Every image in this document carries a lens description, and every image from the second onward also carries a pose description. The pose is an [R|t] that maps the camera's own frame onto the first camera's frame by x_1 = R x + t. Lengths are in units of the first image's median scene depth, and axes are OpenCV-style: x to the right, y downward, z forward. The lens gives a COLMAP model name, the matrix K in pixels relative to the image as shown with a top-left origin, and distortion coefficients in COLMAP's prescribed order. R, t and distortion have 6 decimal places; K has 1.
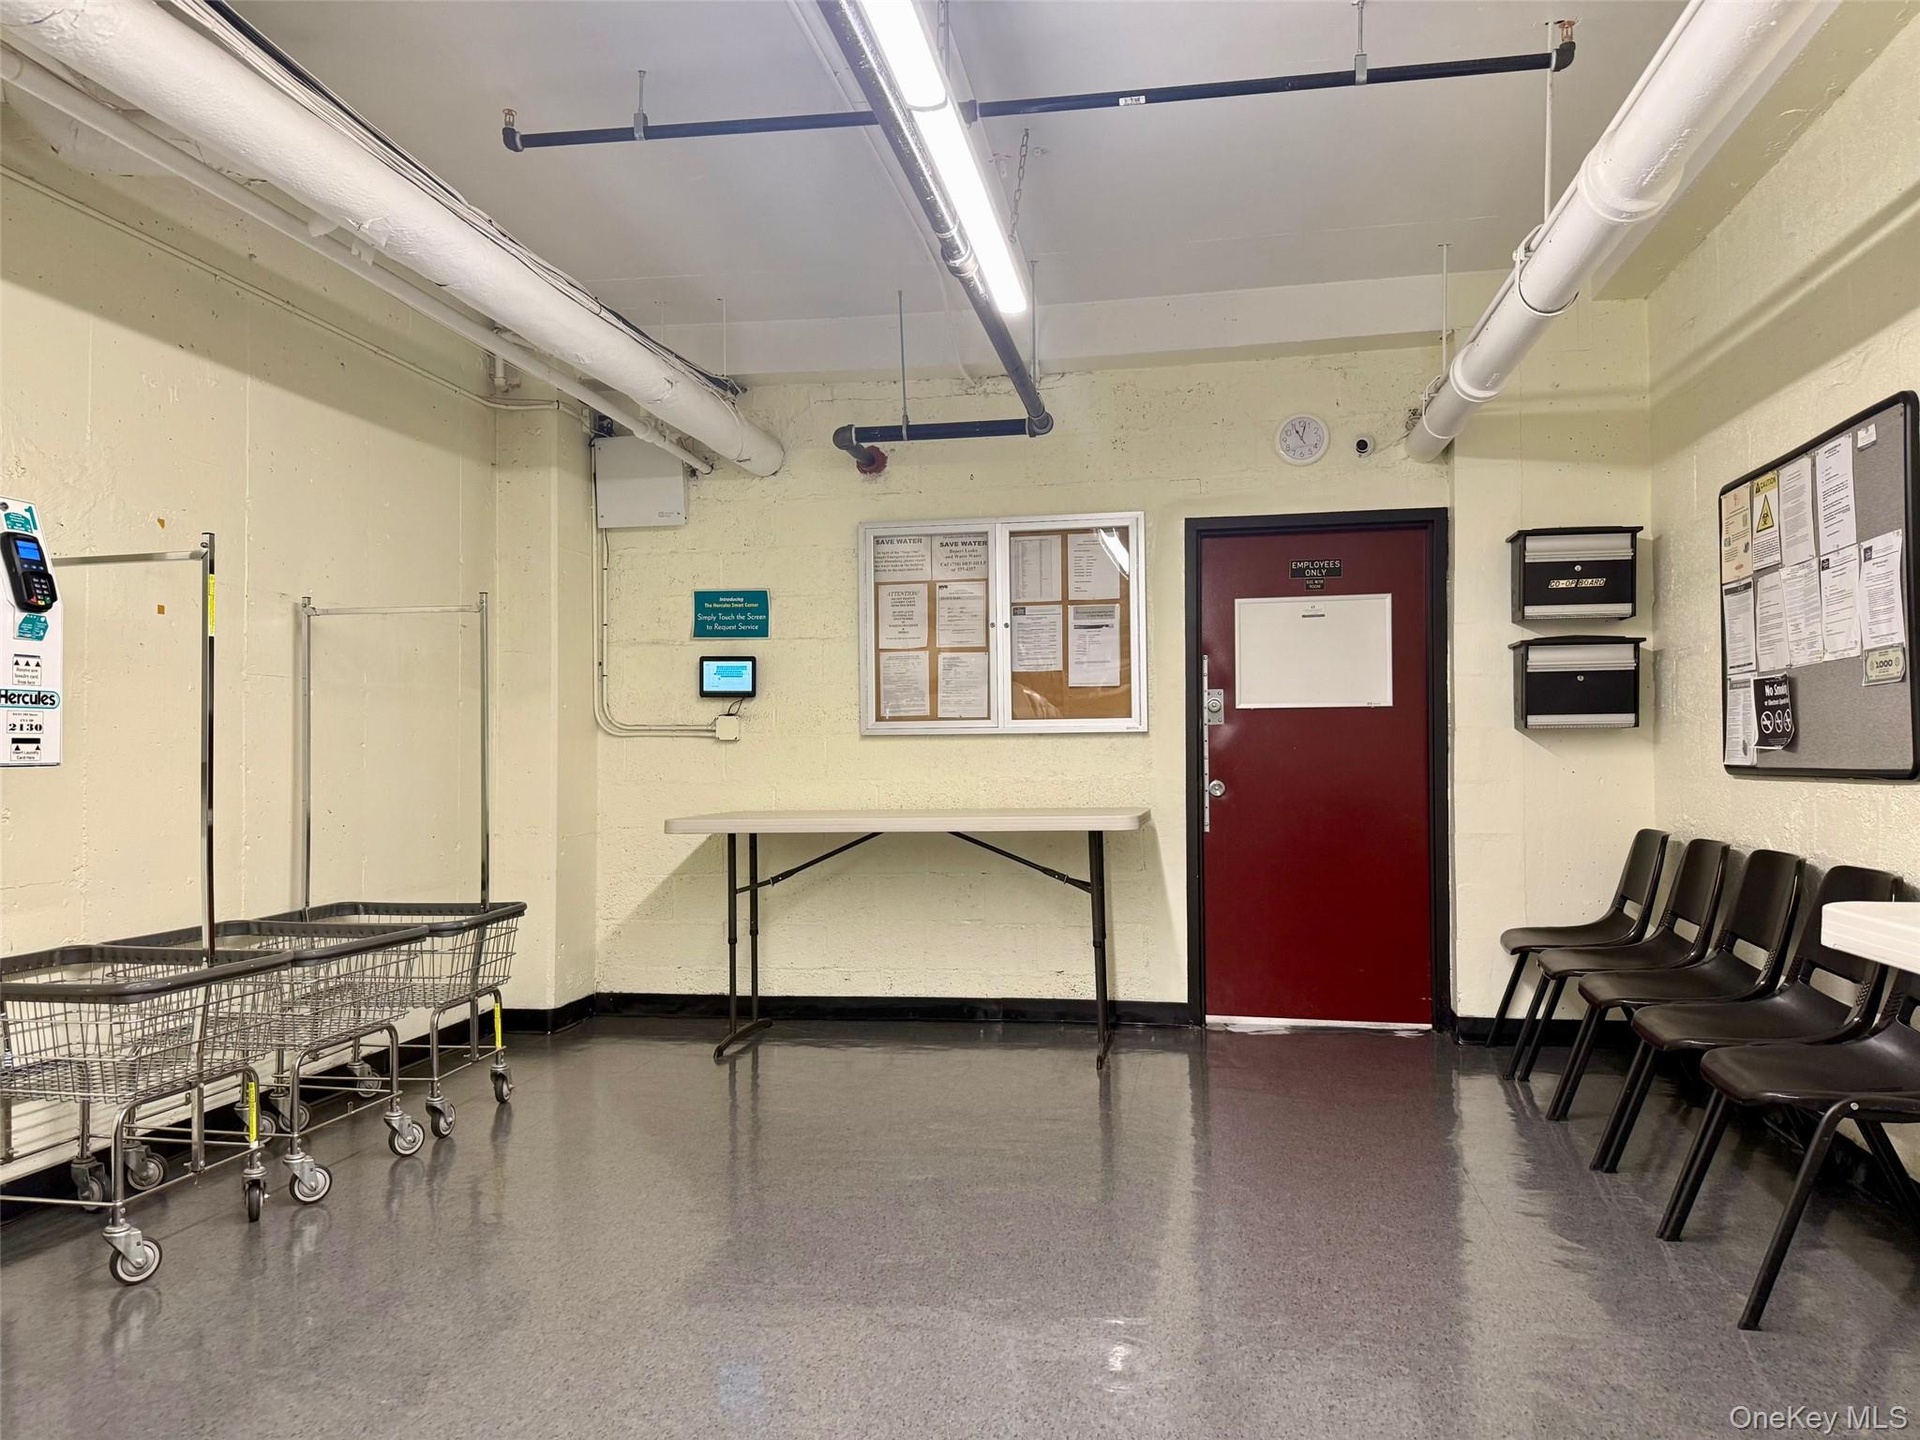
lens RADIAL K [[1322.6, 0, 956.0], [0, 1322.6, 748.9], [0, 0, 1]] dist [0.044025, -0.061834]
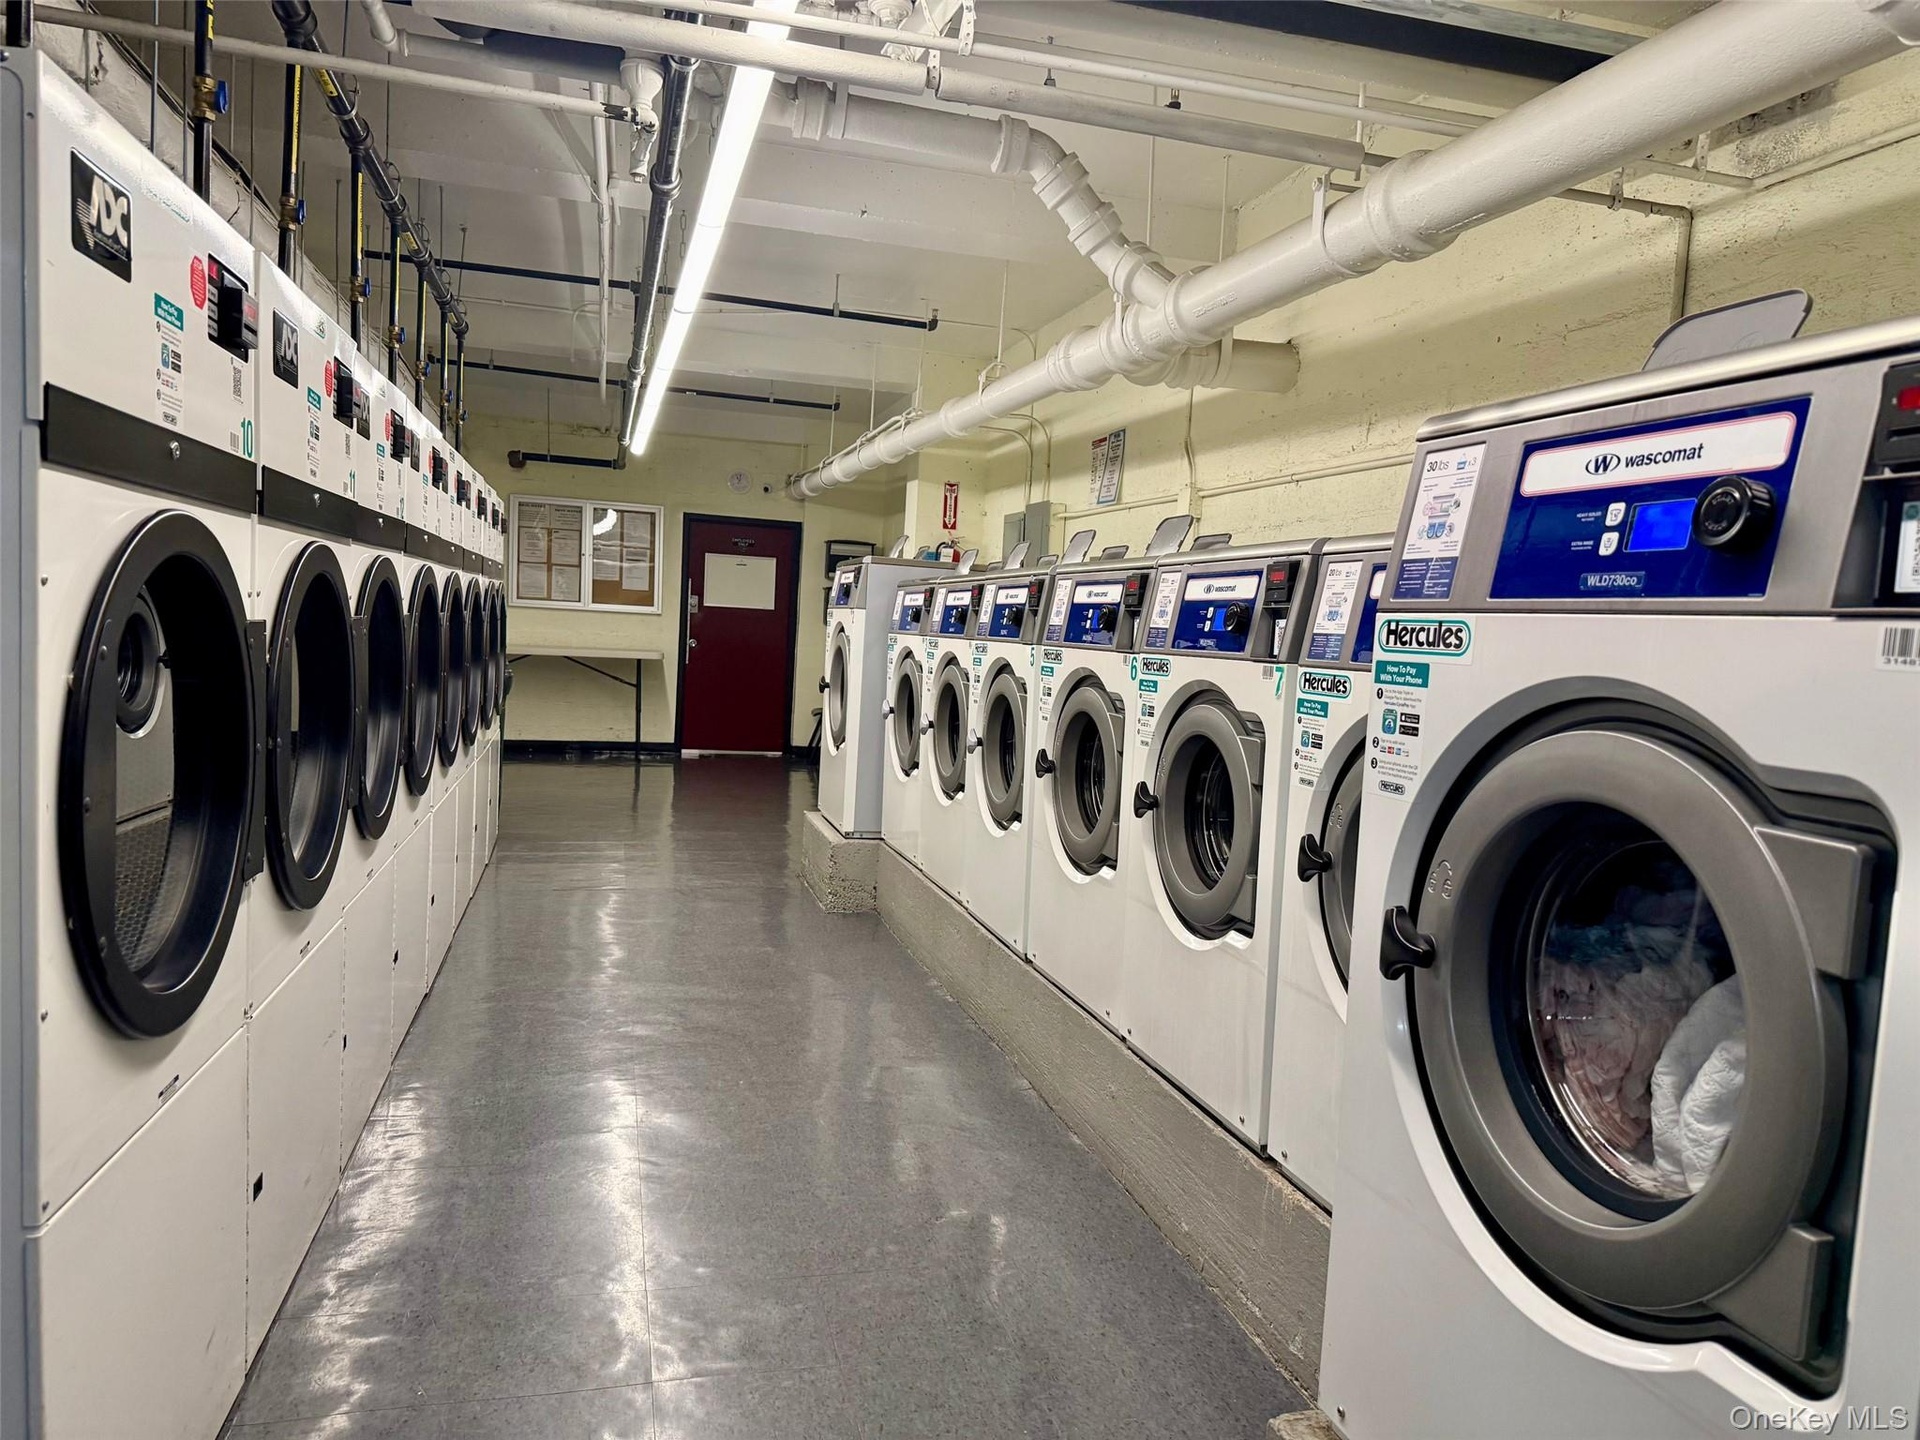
lens RADIAL K [[1322.7, 0, 951.5], [0, 1322.7, 725.3], [0, 0, 1]] dist [0.119565, -0.192679]
pose [[0.901400, 0.020790, 0.432488, -0.341860], [-0.060651, 0.995061, 0.078578, -0.030787], [-0.428718, -0.097061, 0.898209, -1.080780]]
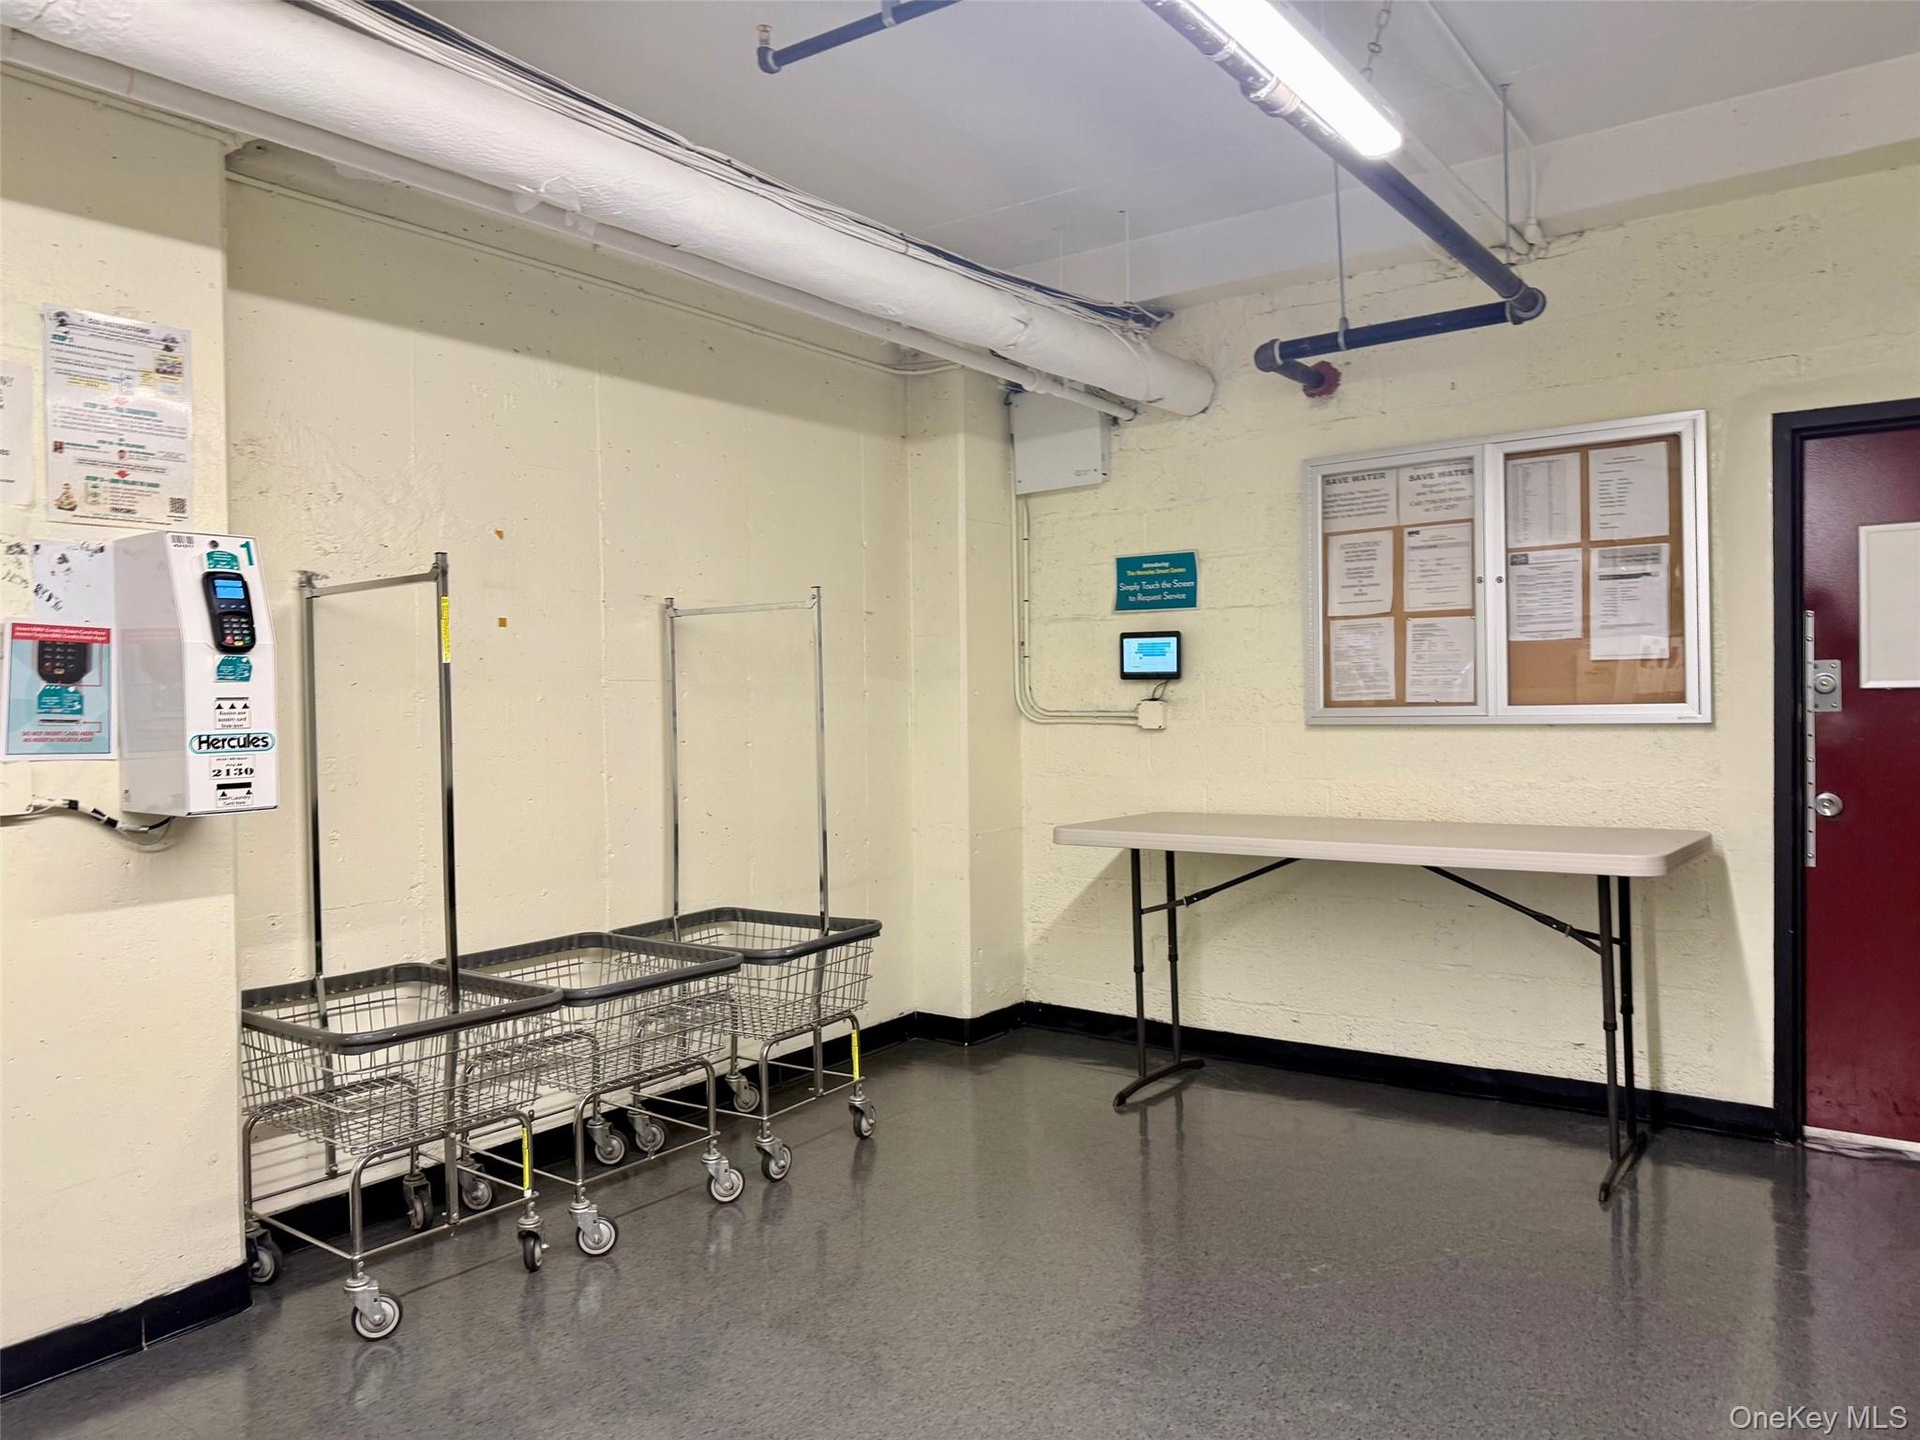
lens RADIAL K [[1322.7, 0, 951.5], [0, 1322.7, 725.3], [0, 0, 1]] dist [0.119565, -0.192679]
pose [[0.893449, 0.001654, -0.449161, 0.104316], [0.011288, 0.999595, 0.026136, -0.034657], [0.449022, -0.028421, 0.893068, 0.177409]]
